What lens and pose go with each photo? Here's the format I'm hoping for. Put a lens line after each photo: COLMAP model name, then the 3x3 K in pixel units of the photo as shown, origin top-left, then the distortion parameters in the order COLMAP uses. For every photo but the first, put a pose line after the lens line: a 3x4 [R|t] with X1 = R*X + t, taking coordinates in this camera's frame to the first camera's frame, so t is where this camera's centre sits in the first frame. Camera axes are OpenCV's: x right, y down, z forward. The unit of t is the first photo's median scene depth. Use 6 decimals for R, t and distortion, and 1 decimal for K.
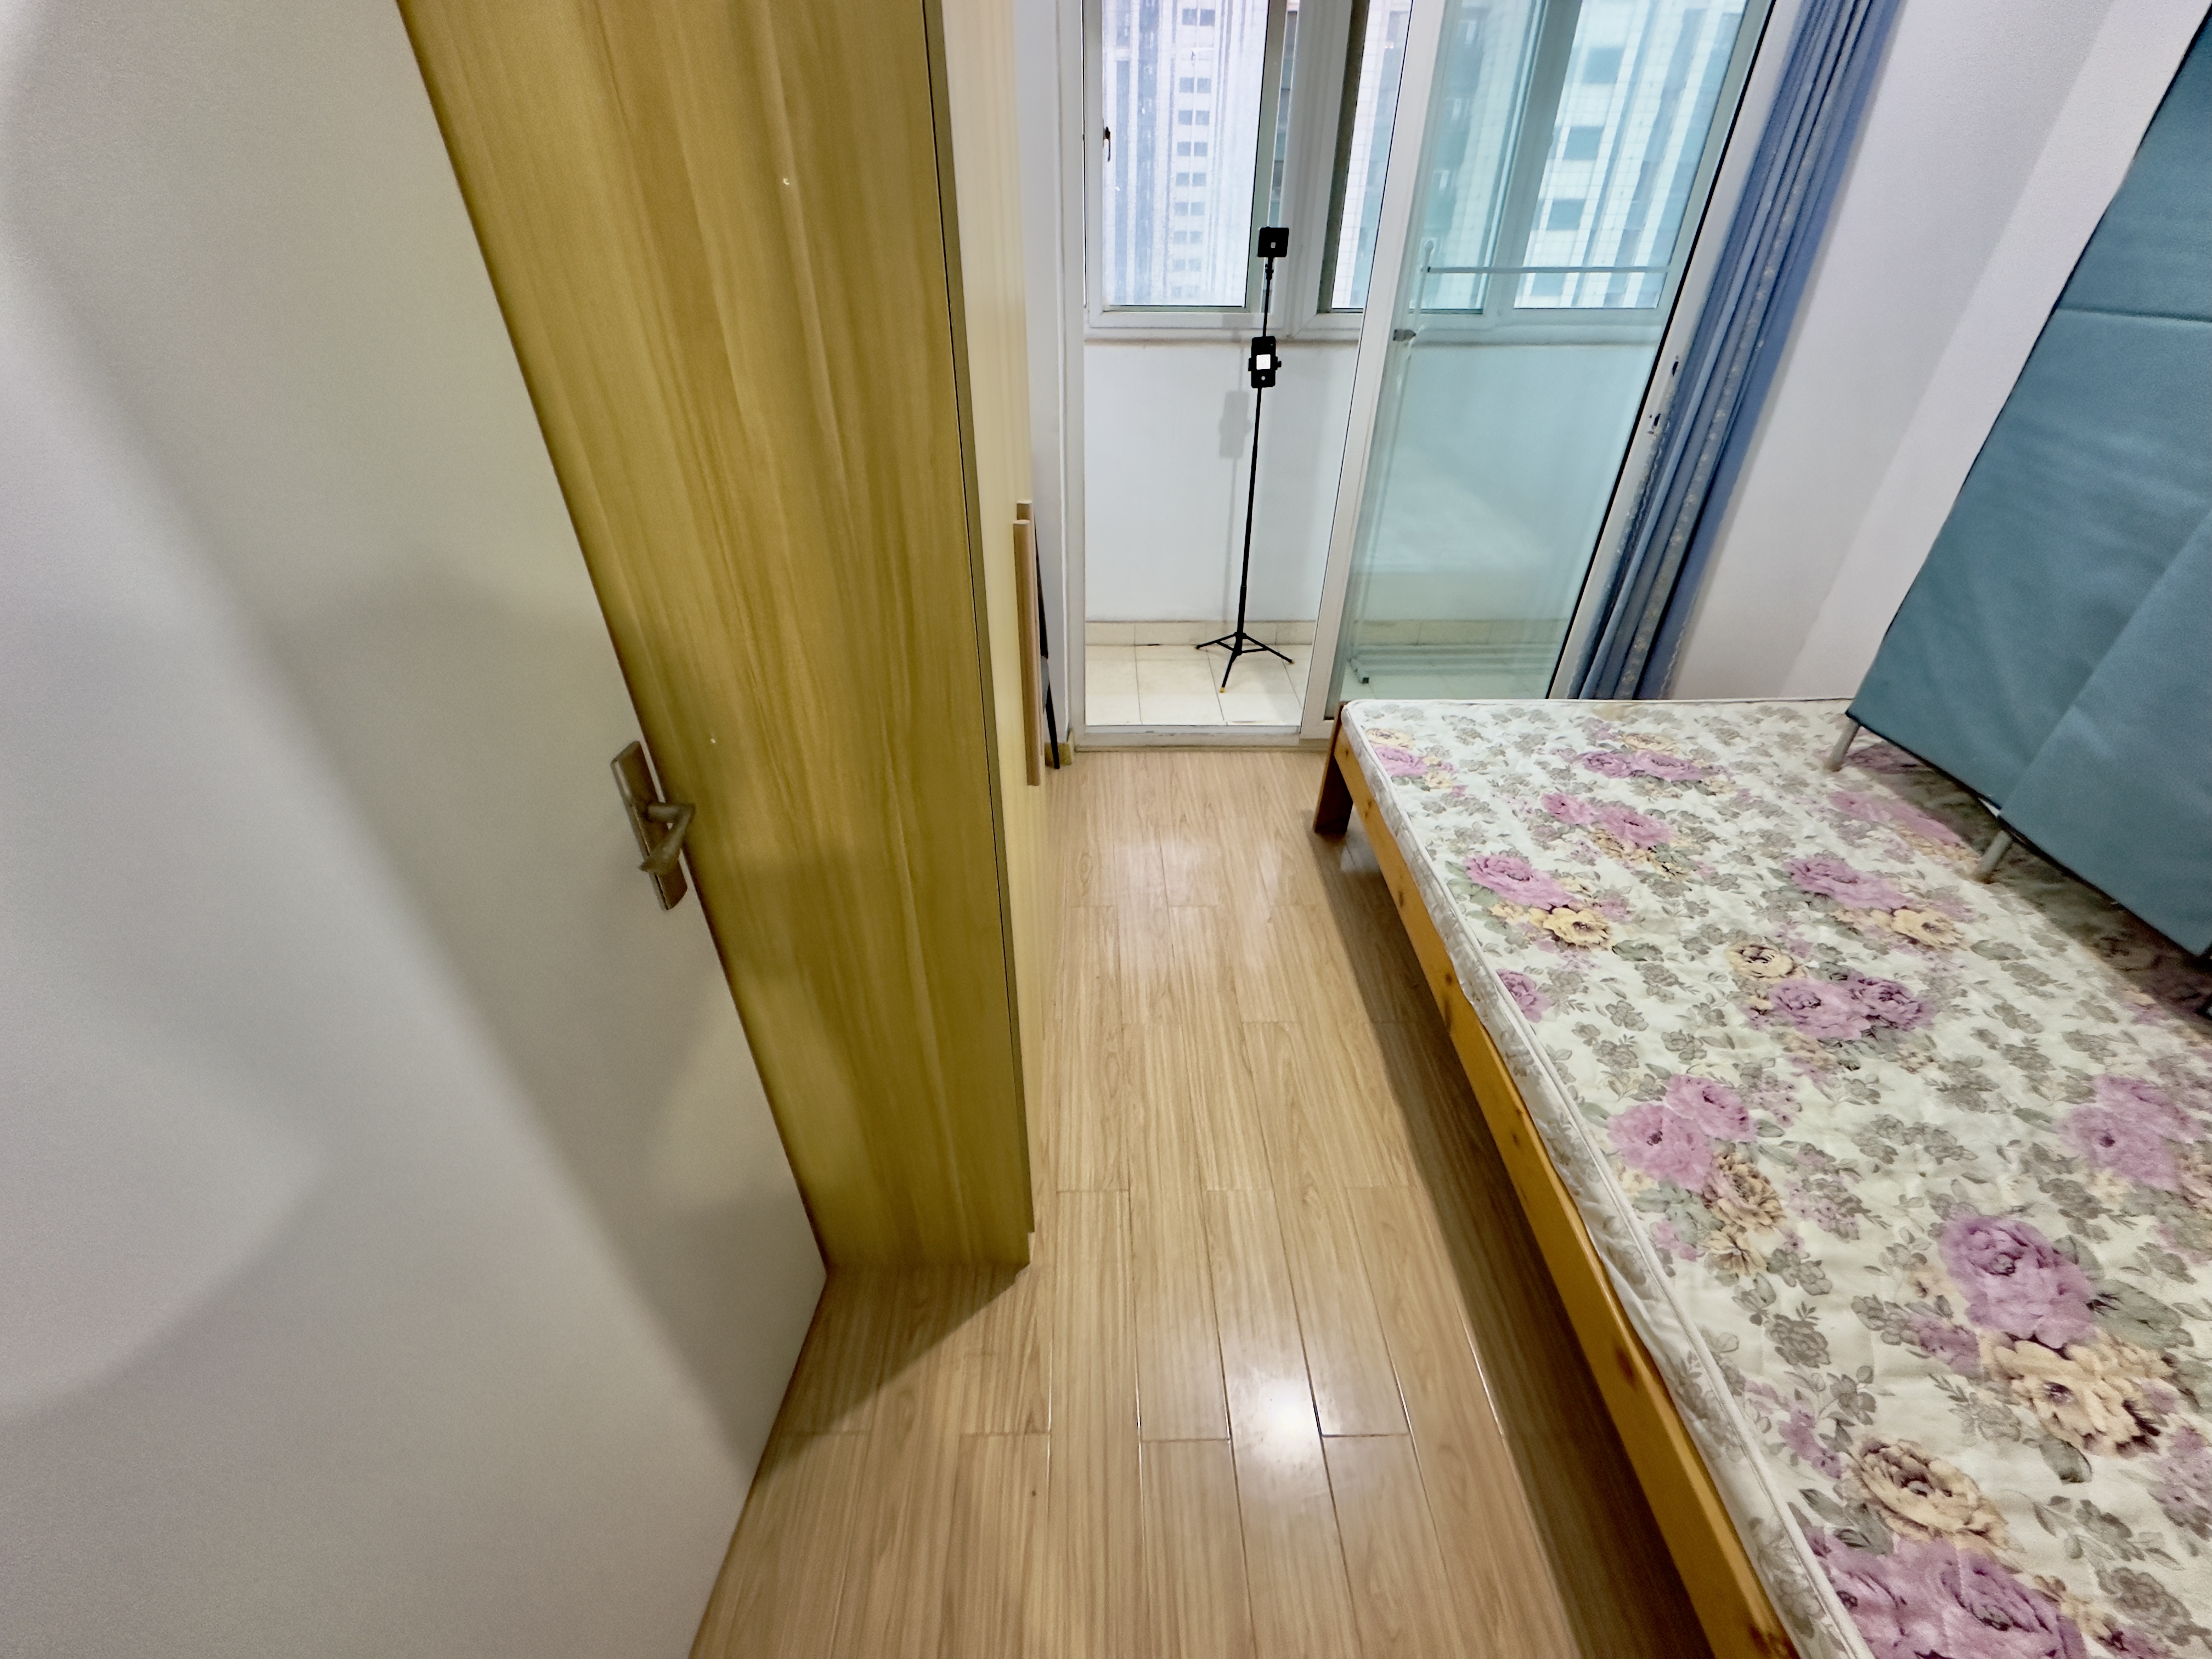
lens RADIAL K [[879.0, 0, 1095.8], [0, 879.0, 830.0], [0, 0, 1]] dist [-0.005916, 0.001022]
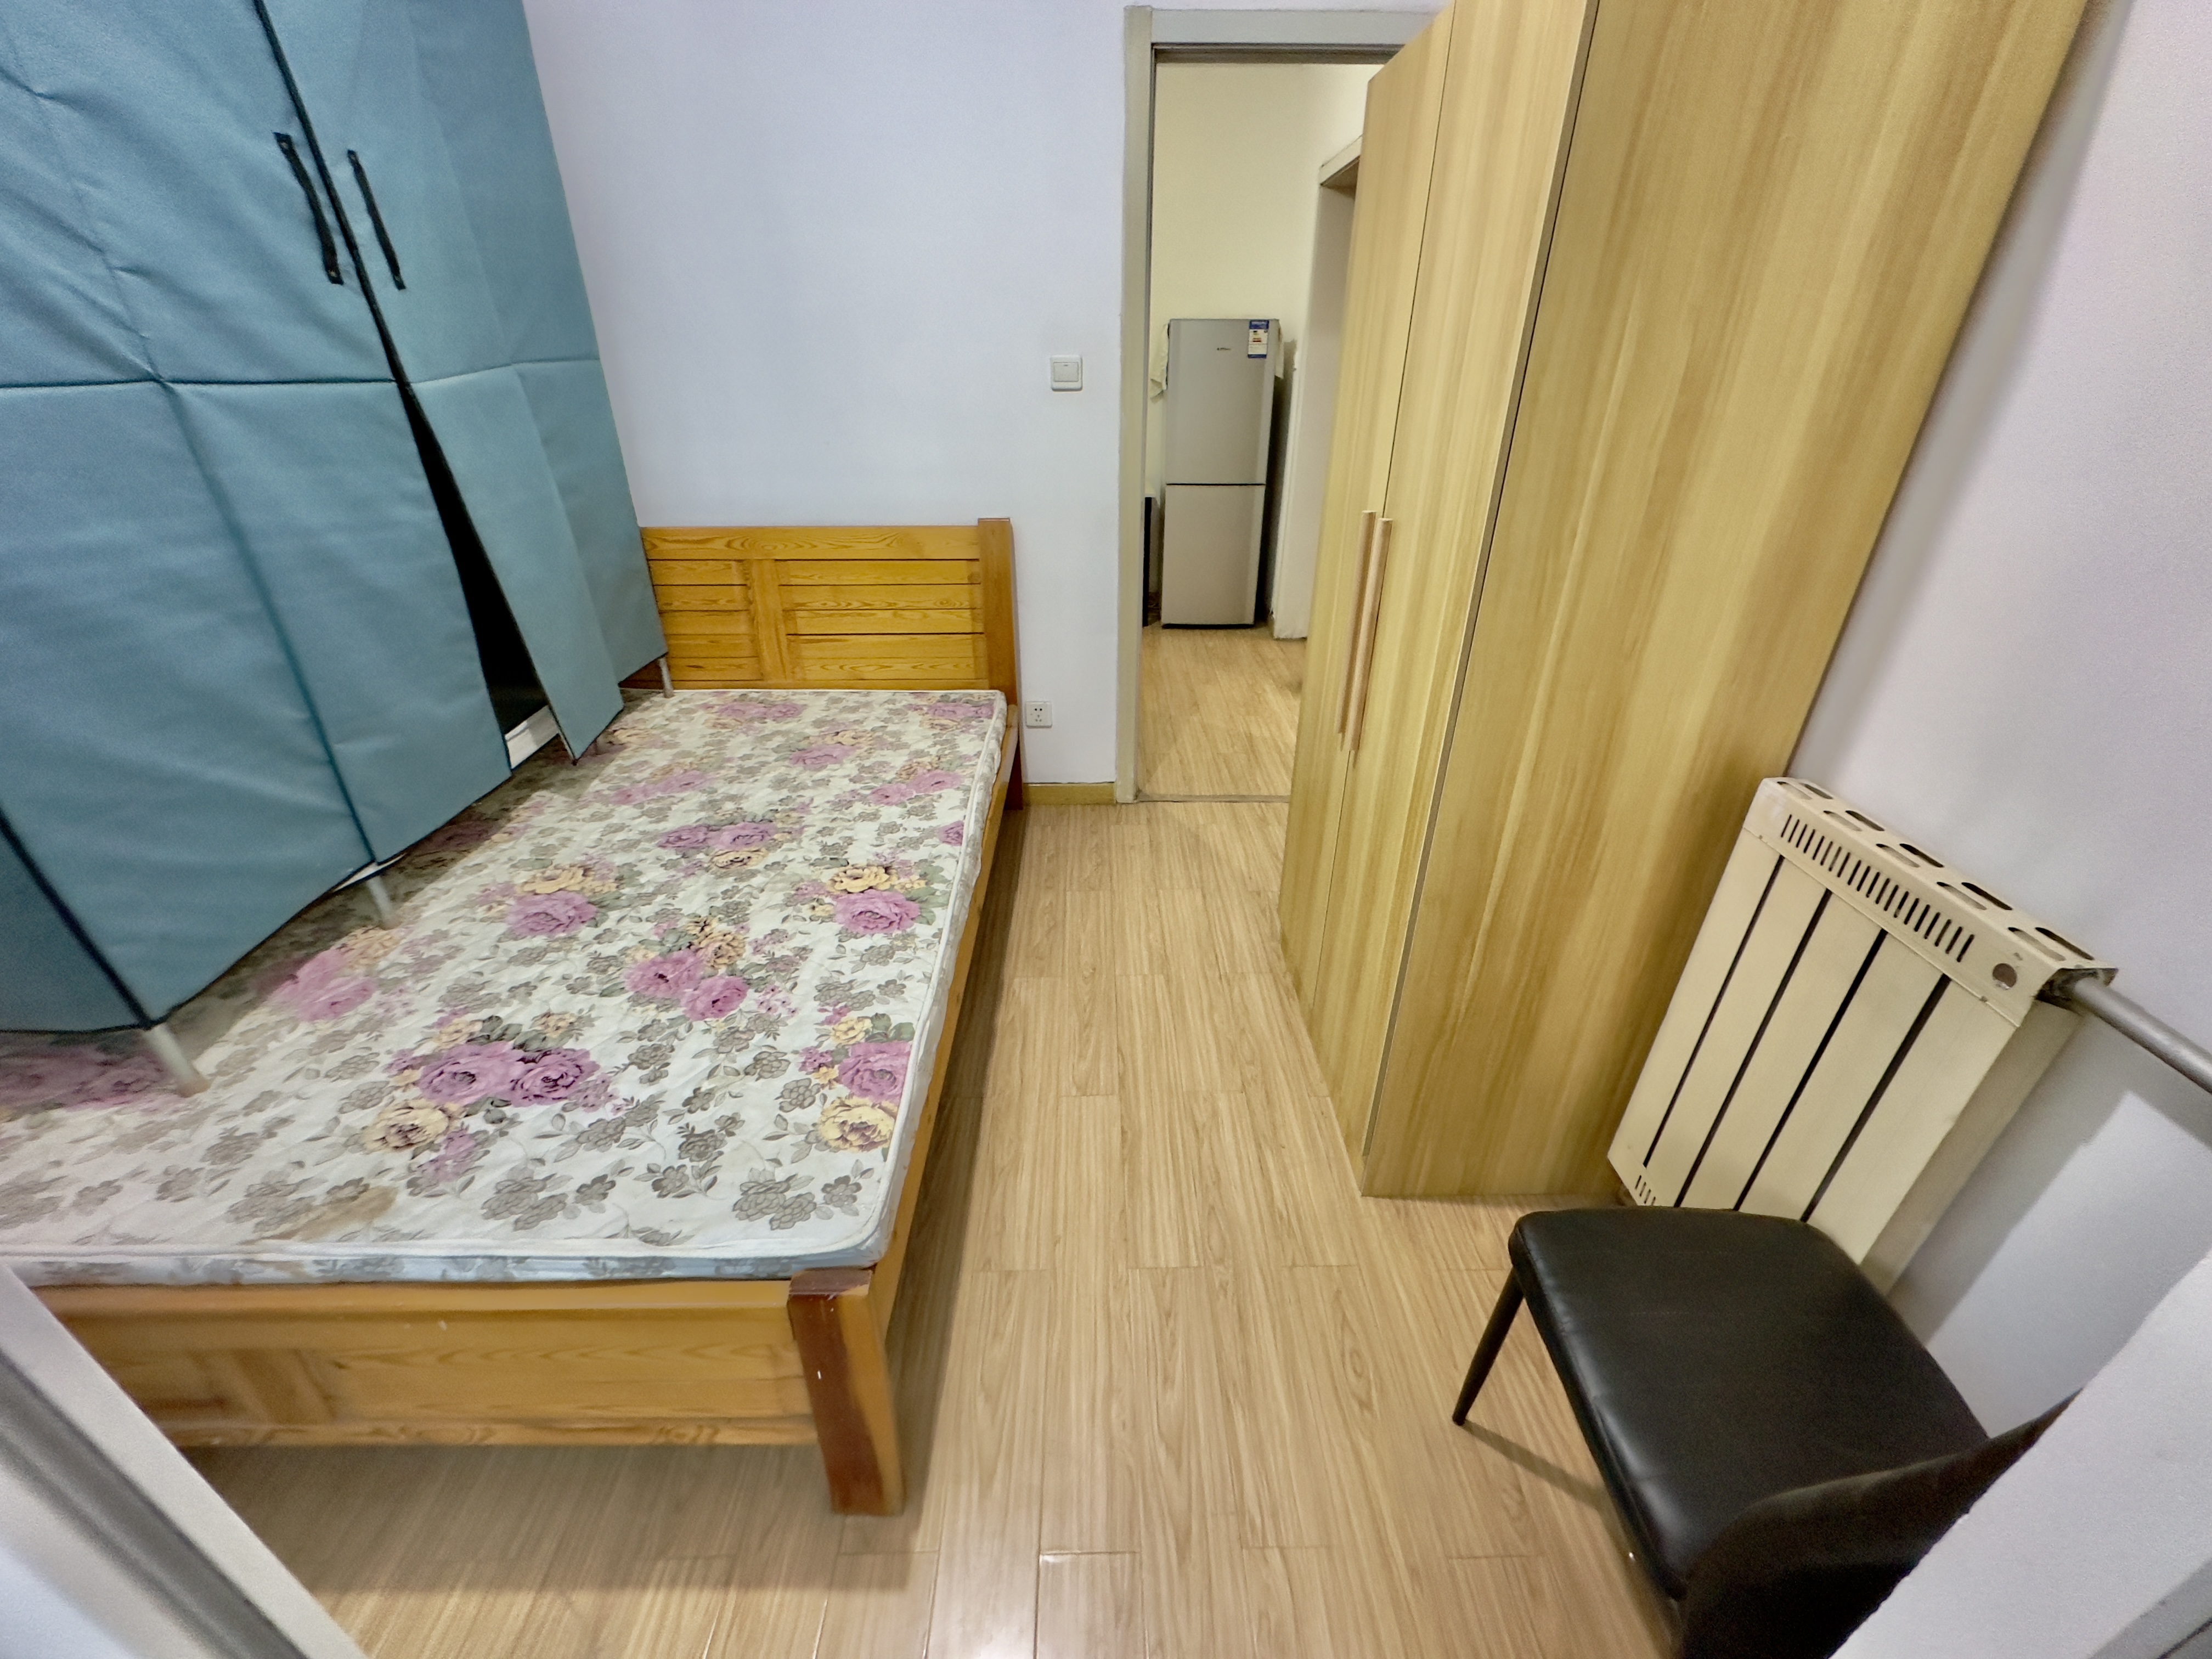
lens RADIAL K [[879.0, 0, 1095.0], [0, 879.0, 825.9], [0, 0, 1]] dist [-0.005916, 0.001022]
pose [[-0.999995, -0.000109, 0.003299, 0.216155], [0.002905, 0.445308, 0.895373, -0.864064], [-0.001567, 0.895378, -0.445305, 1.323635]]
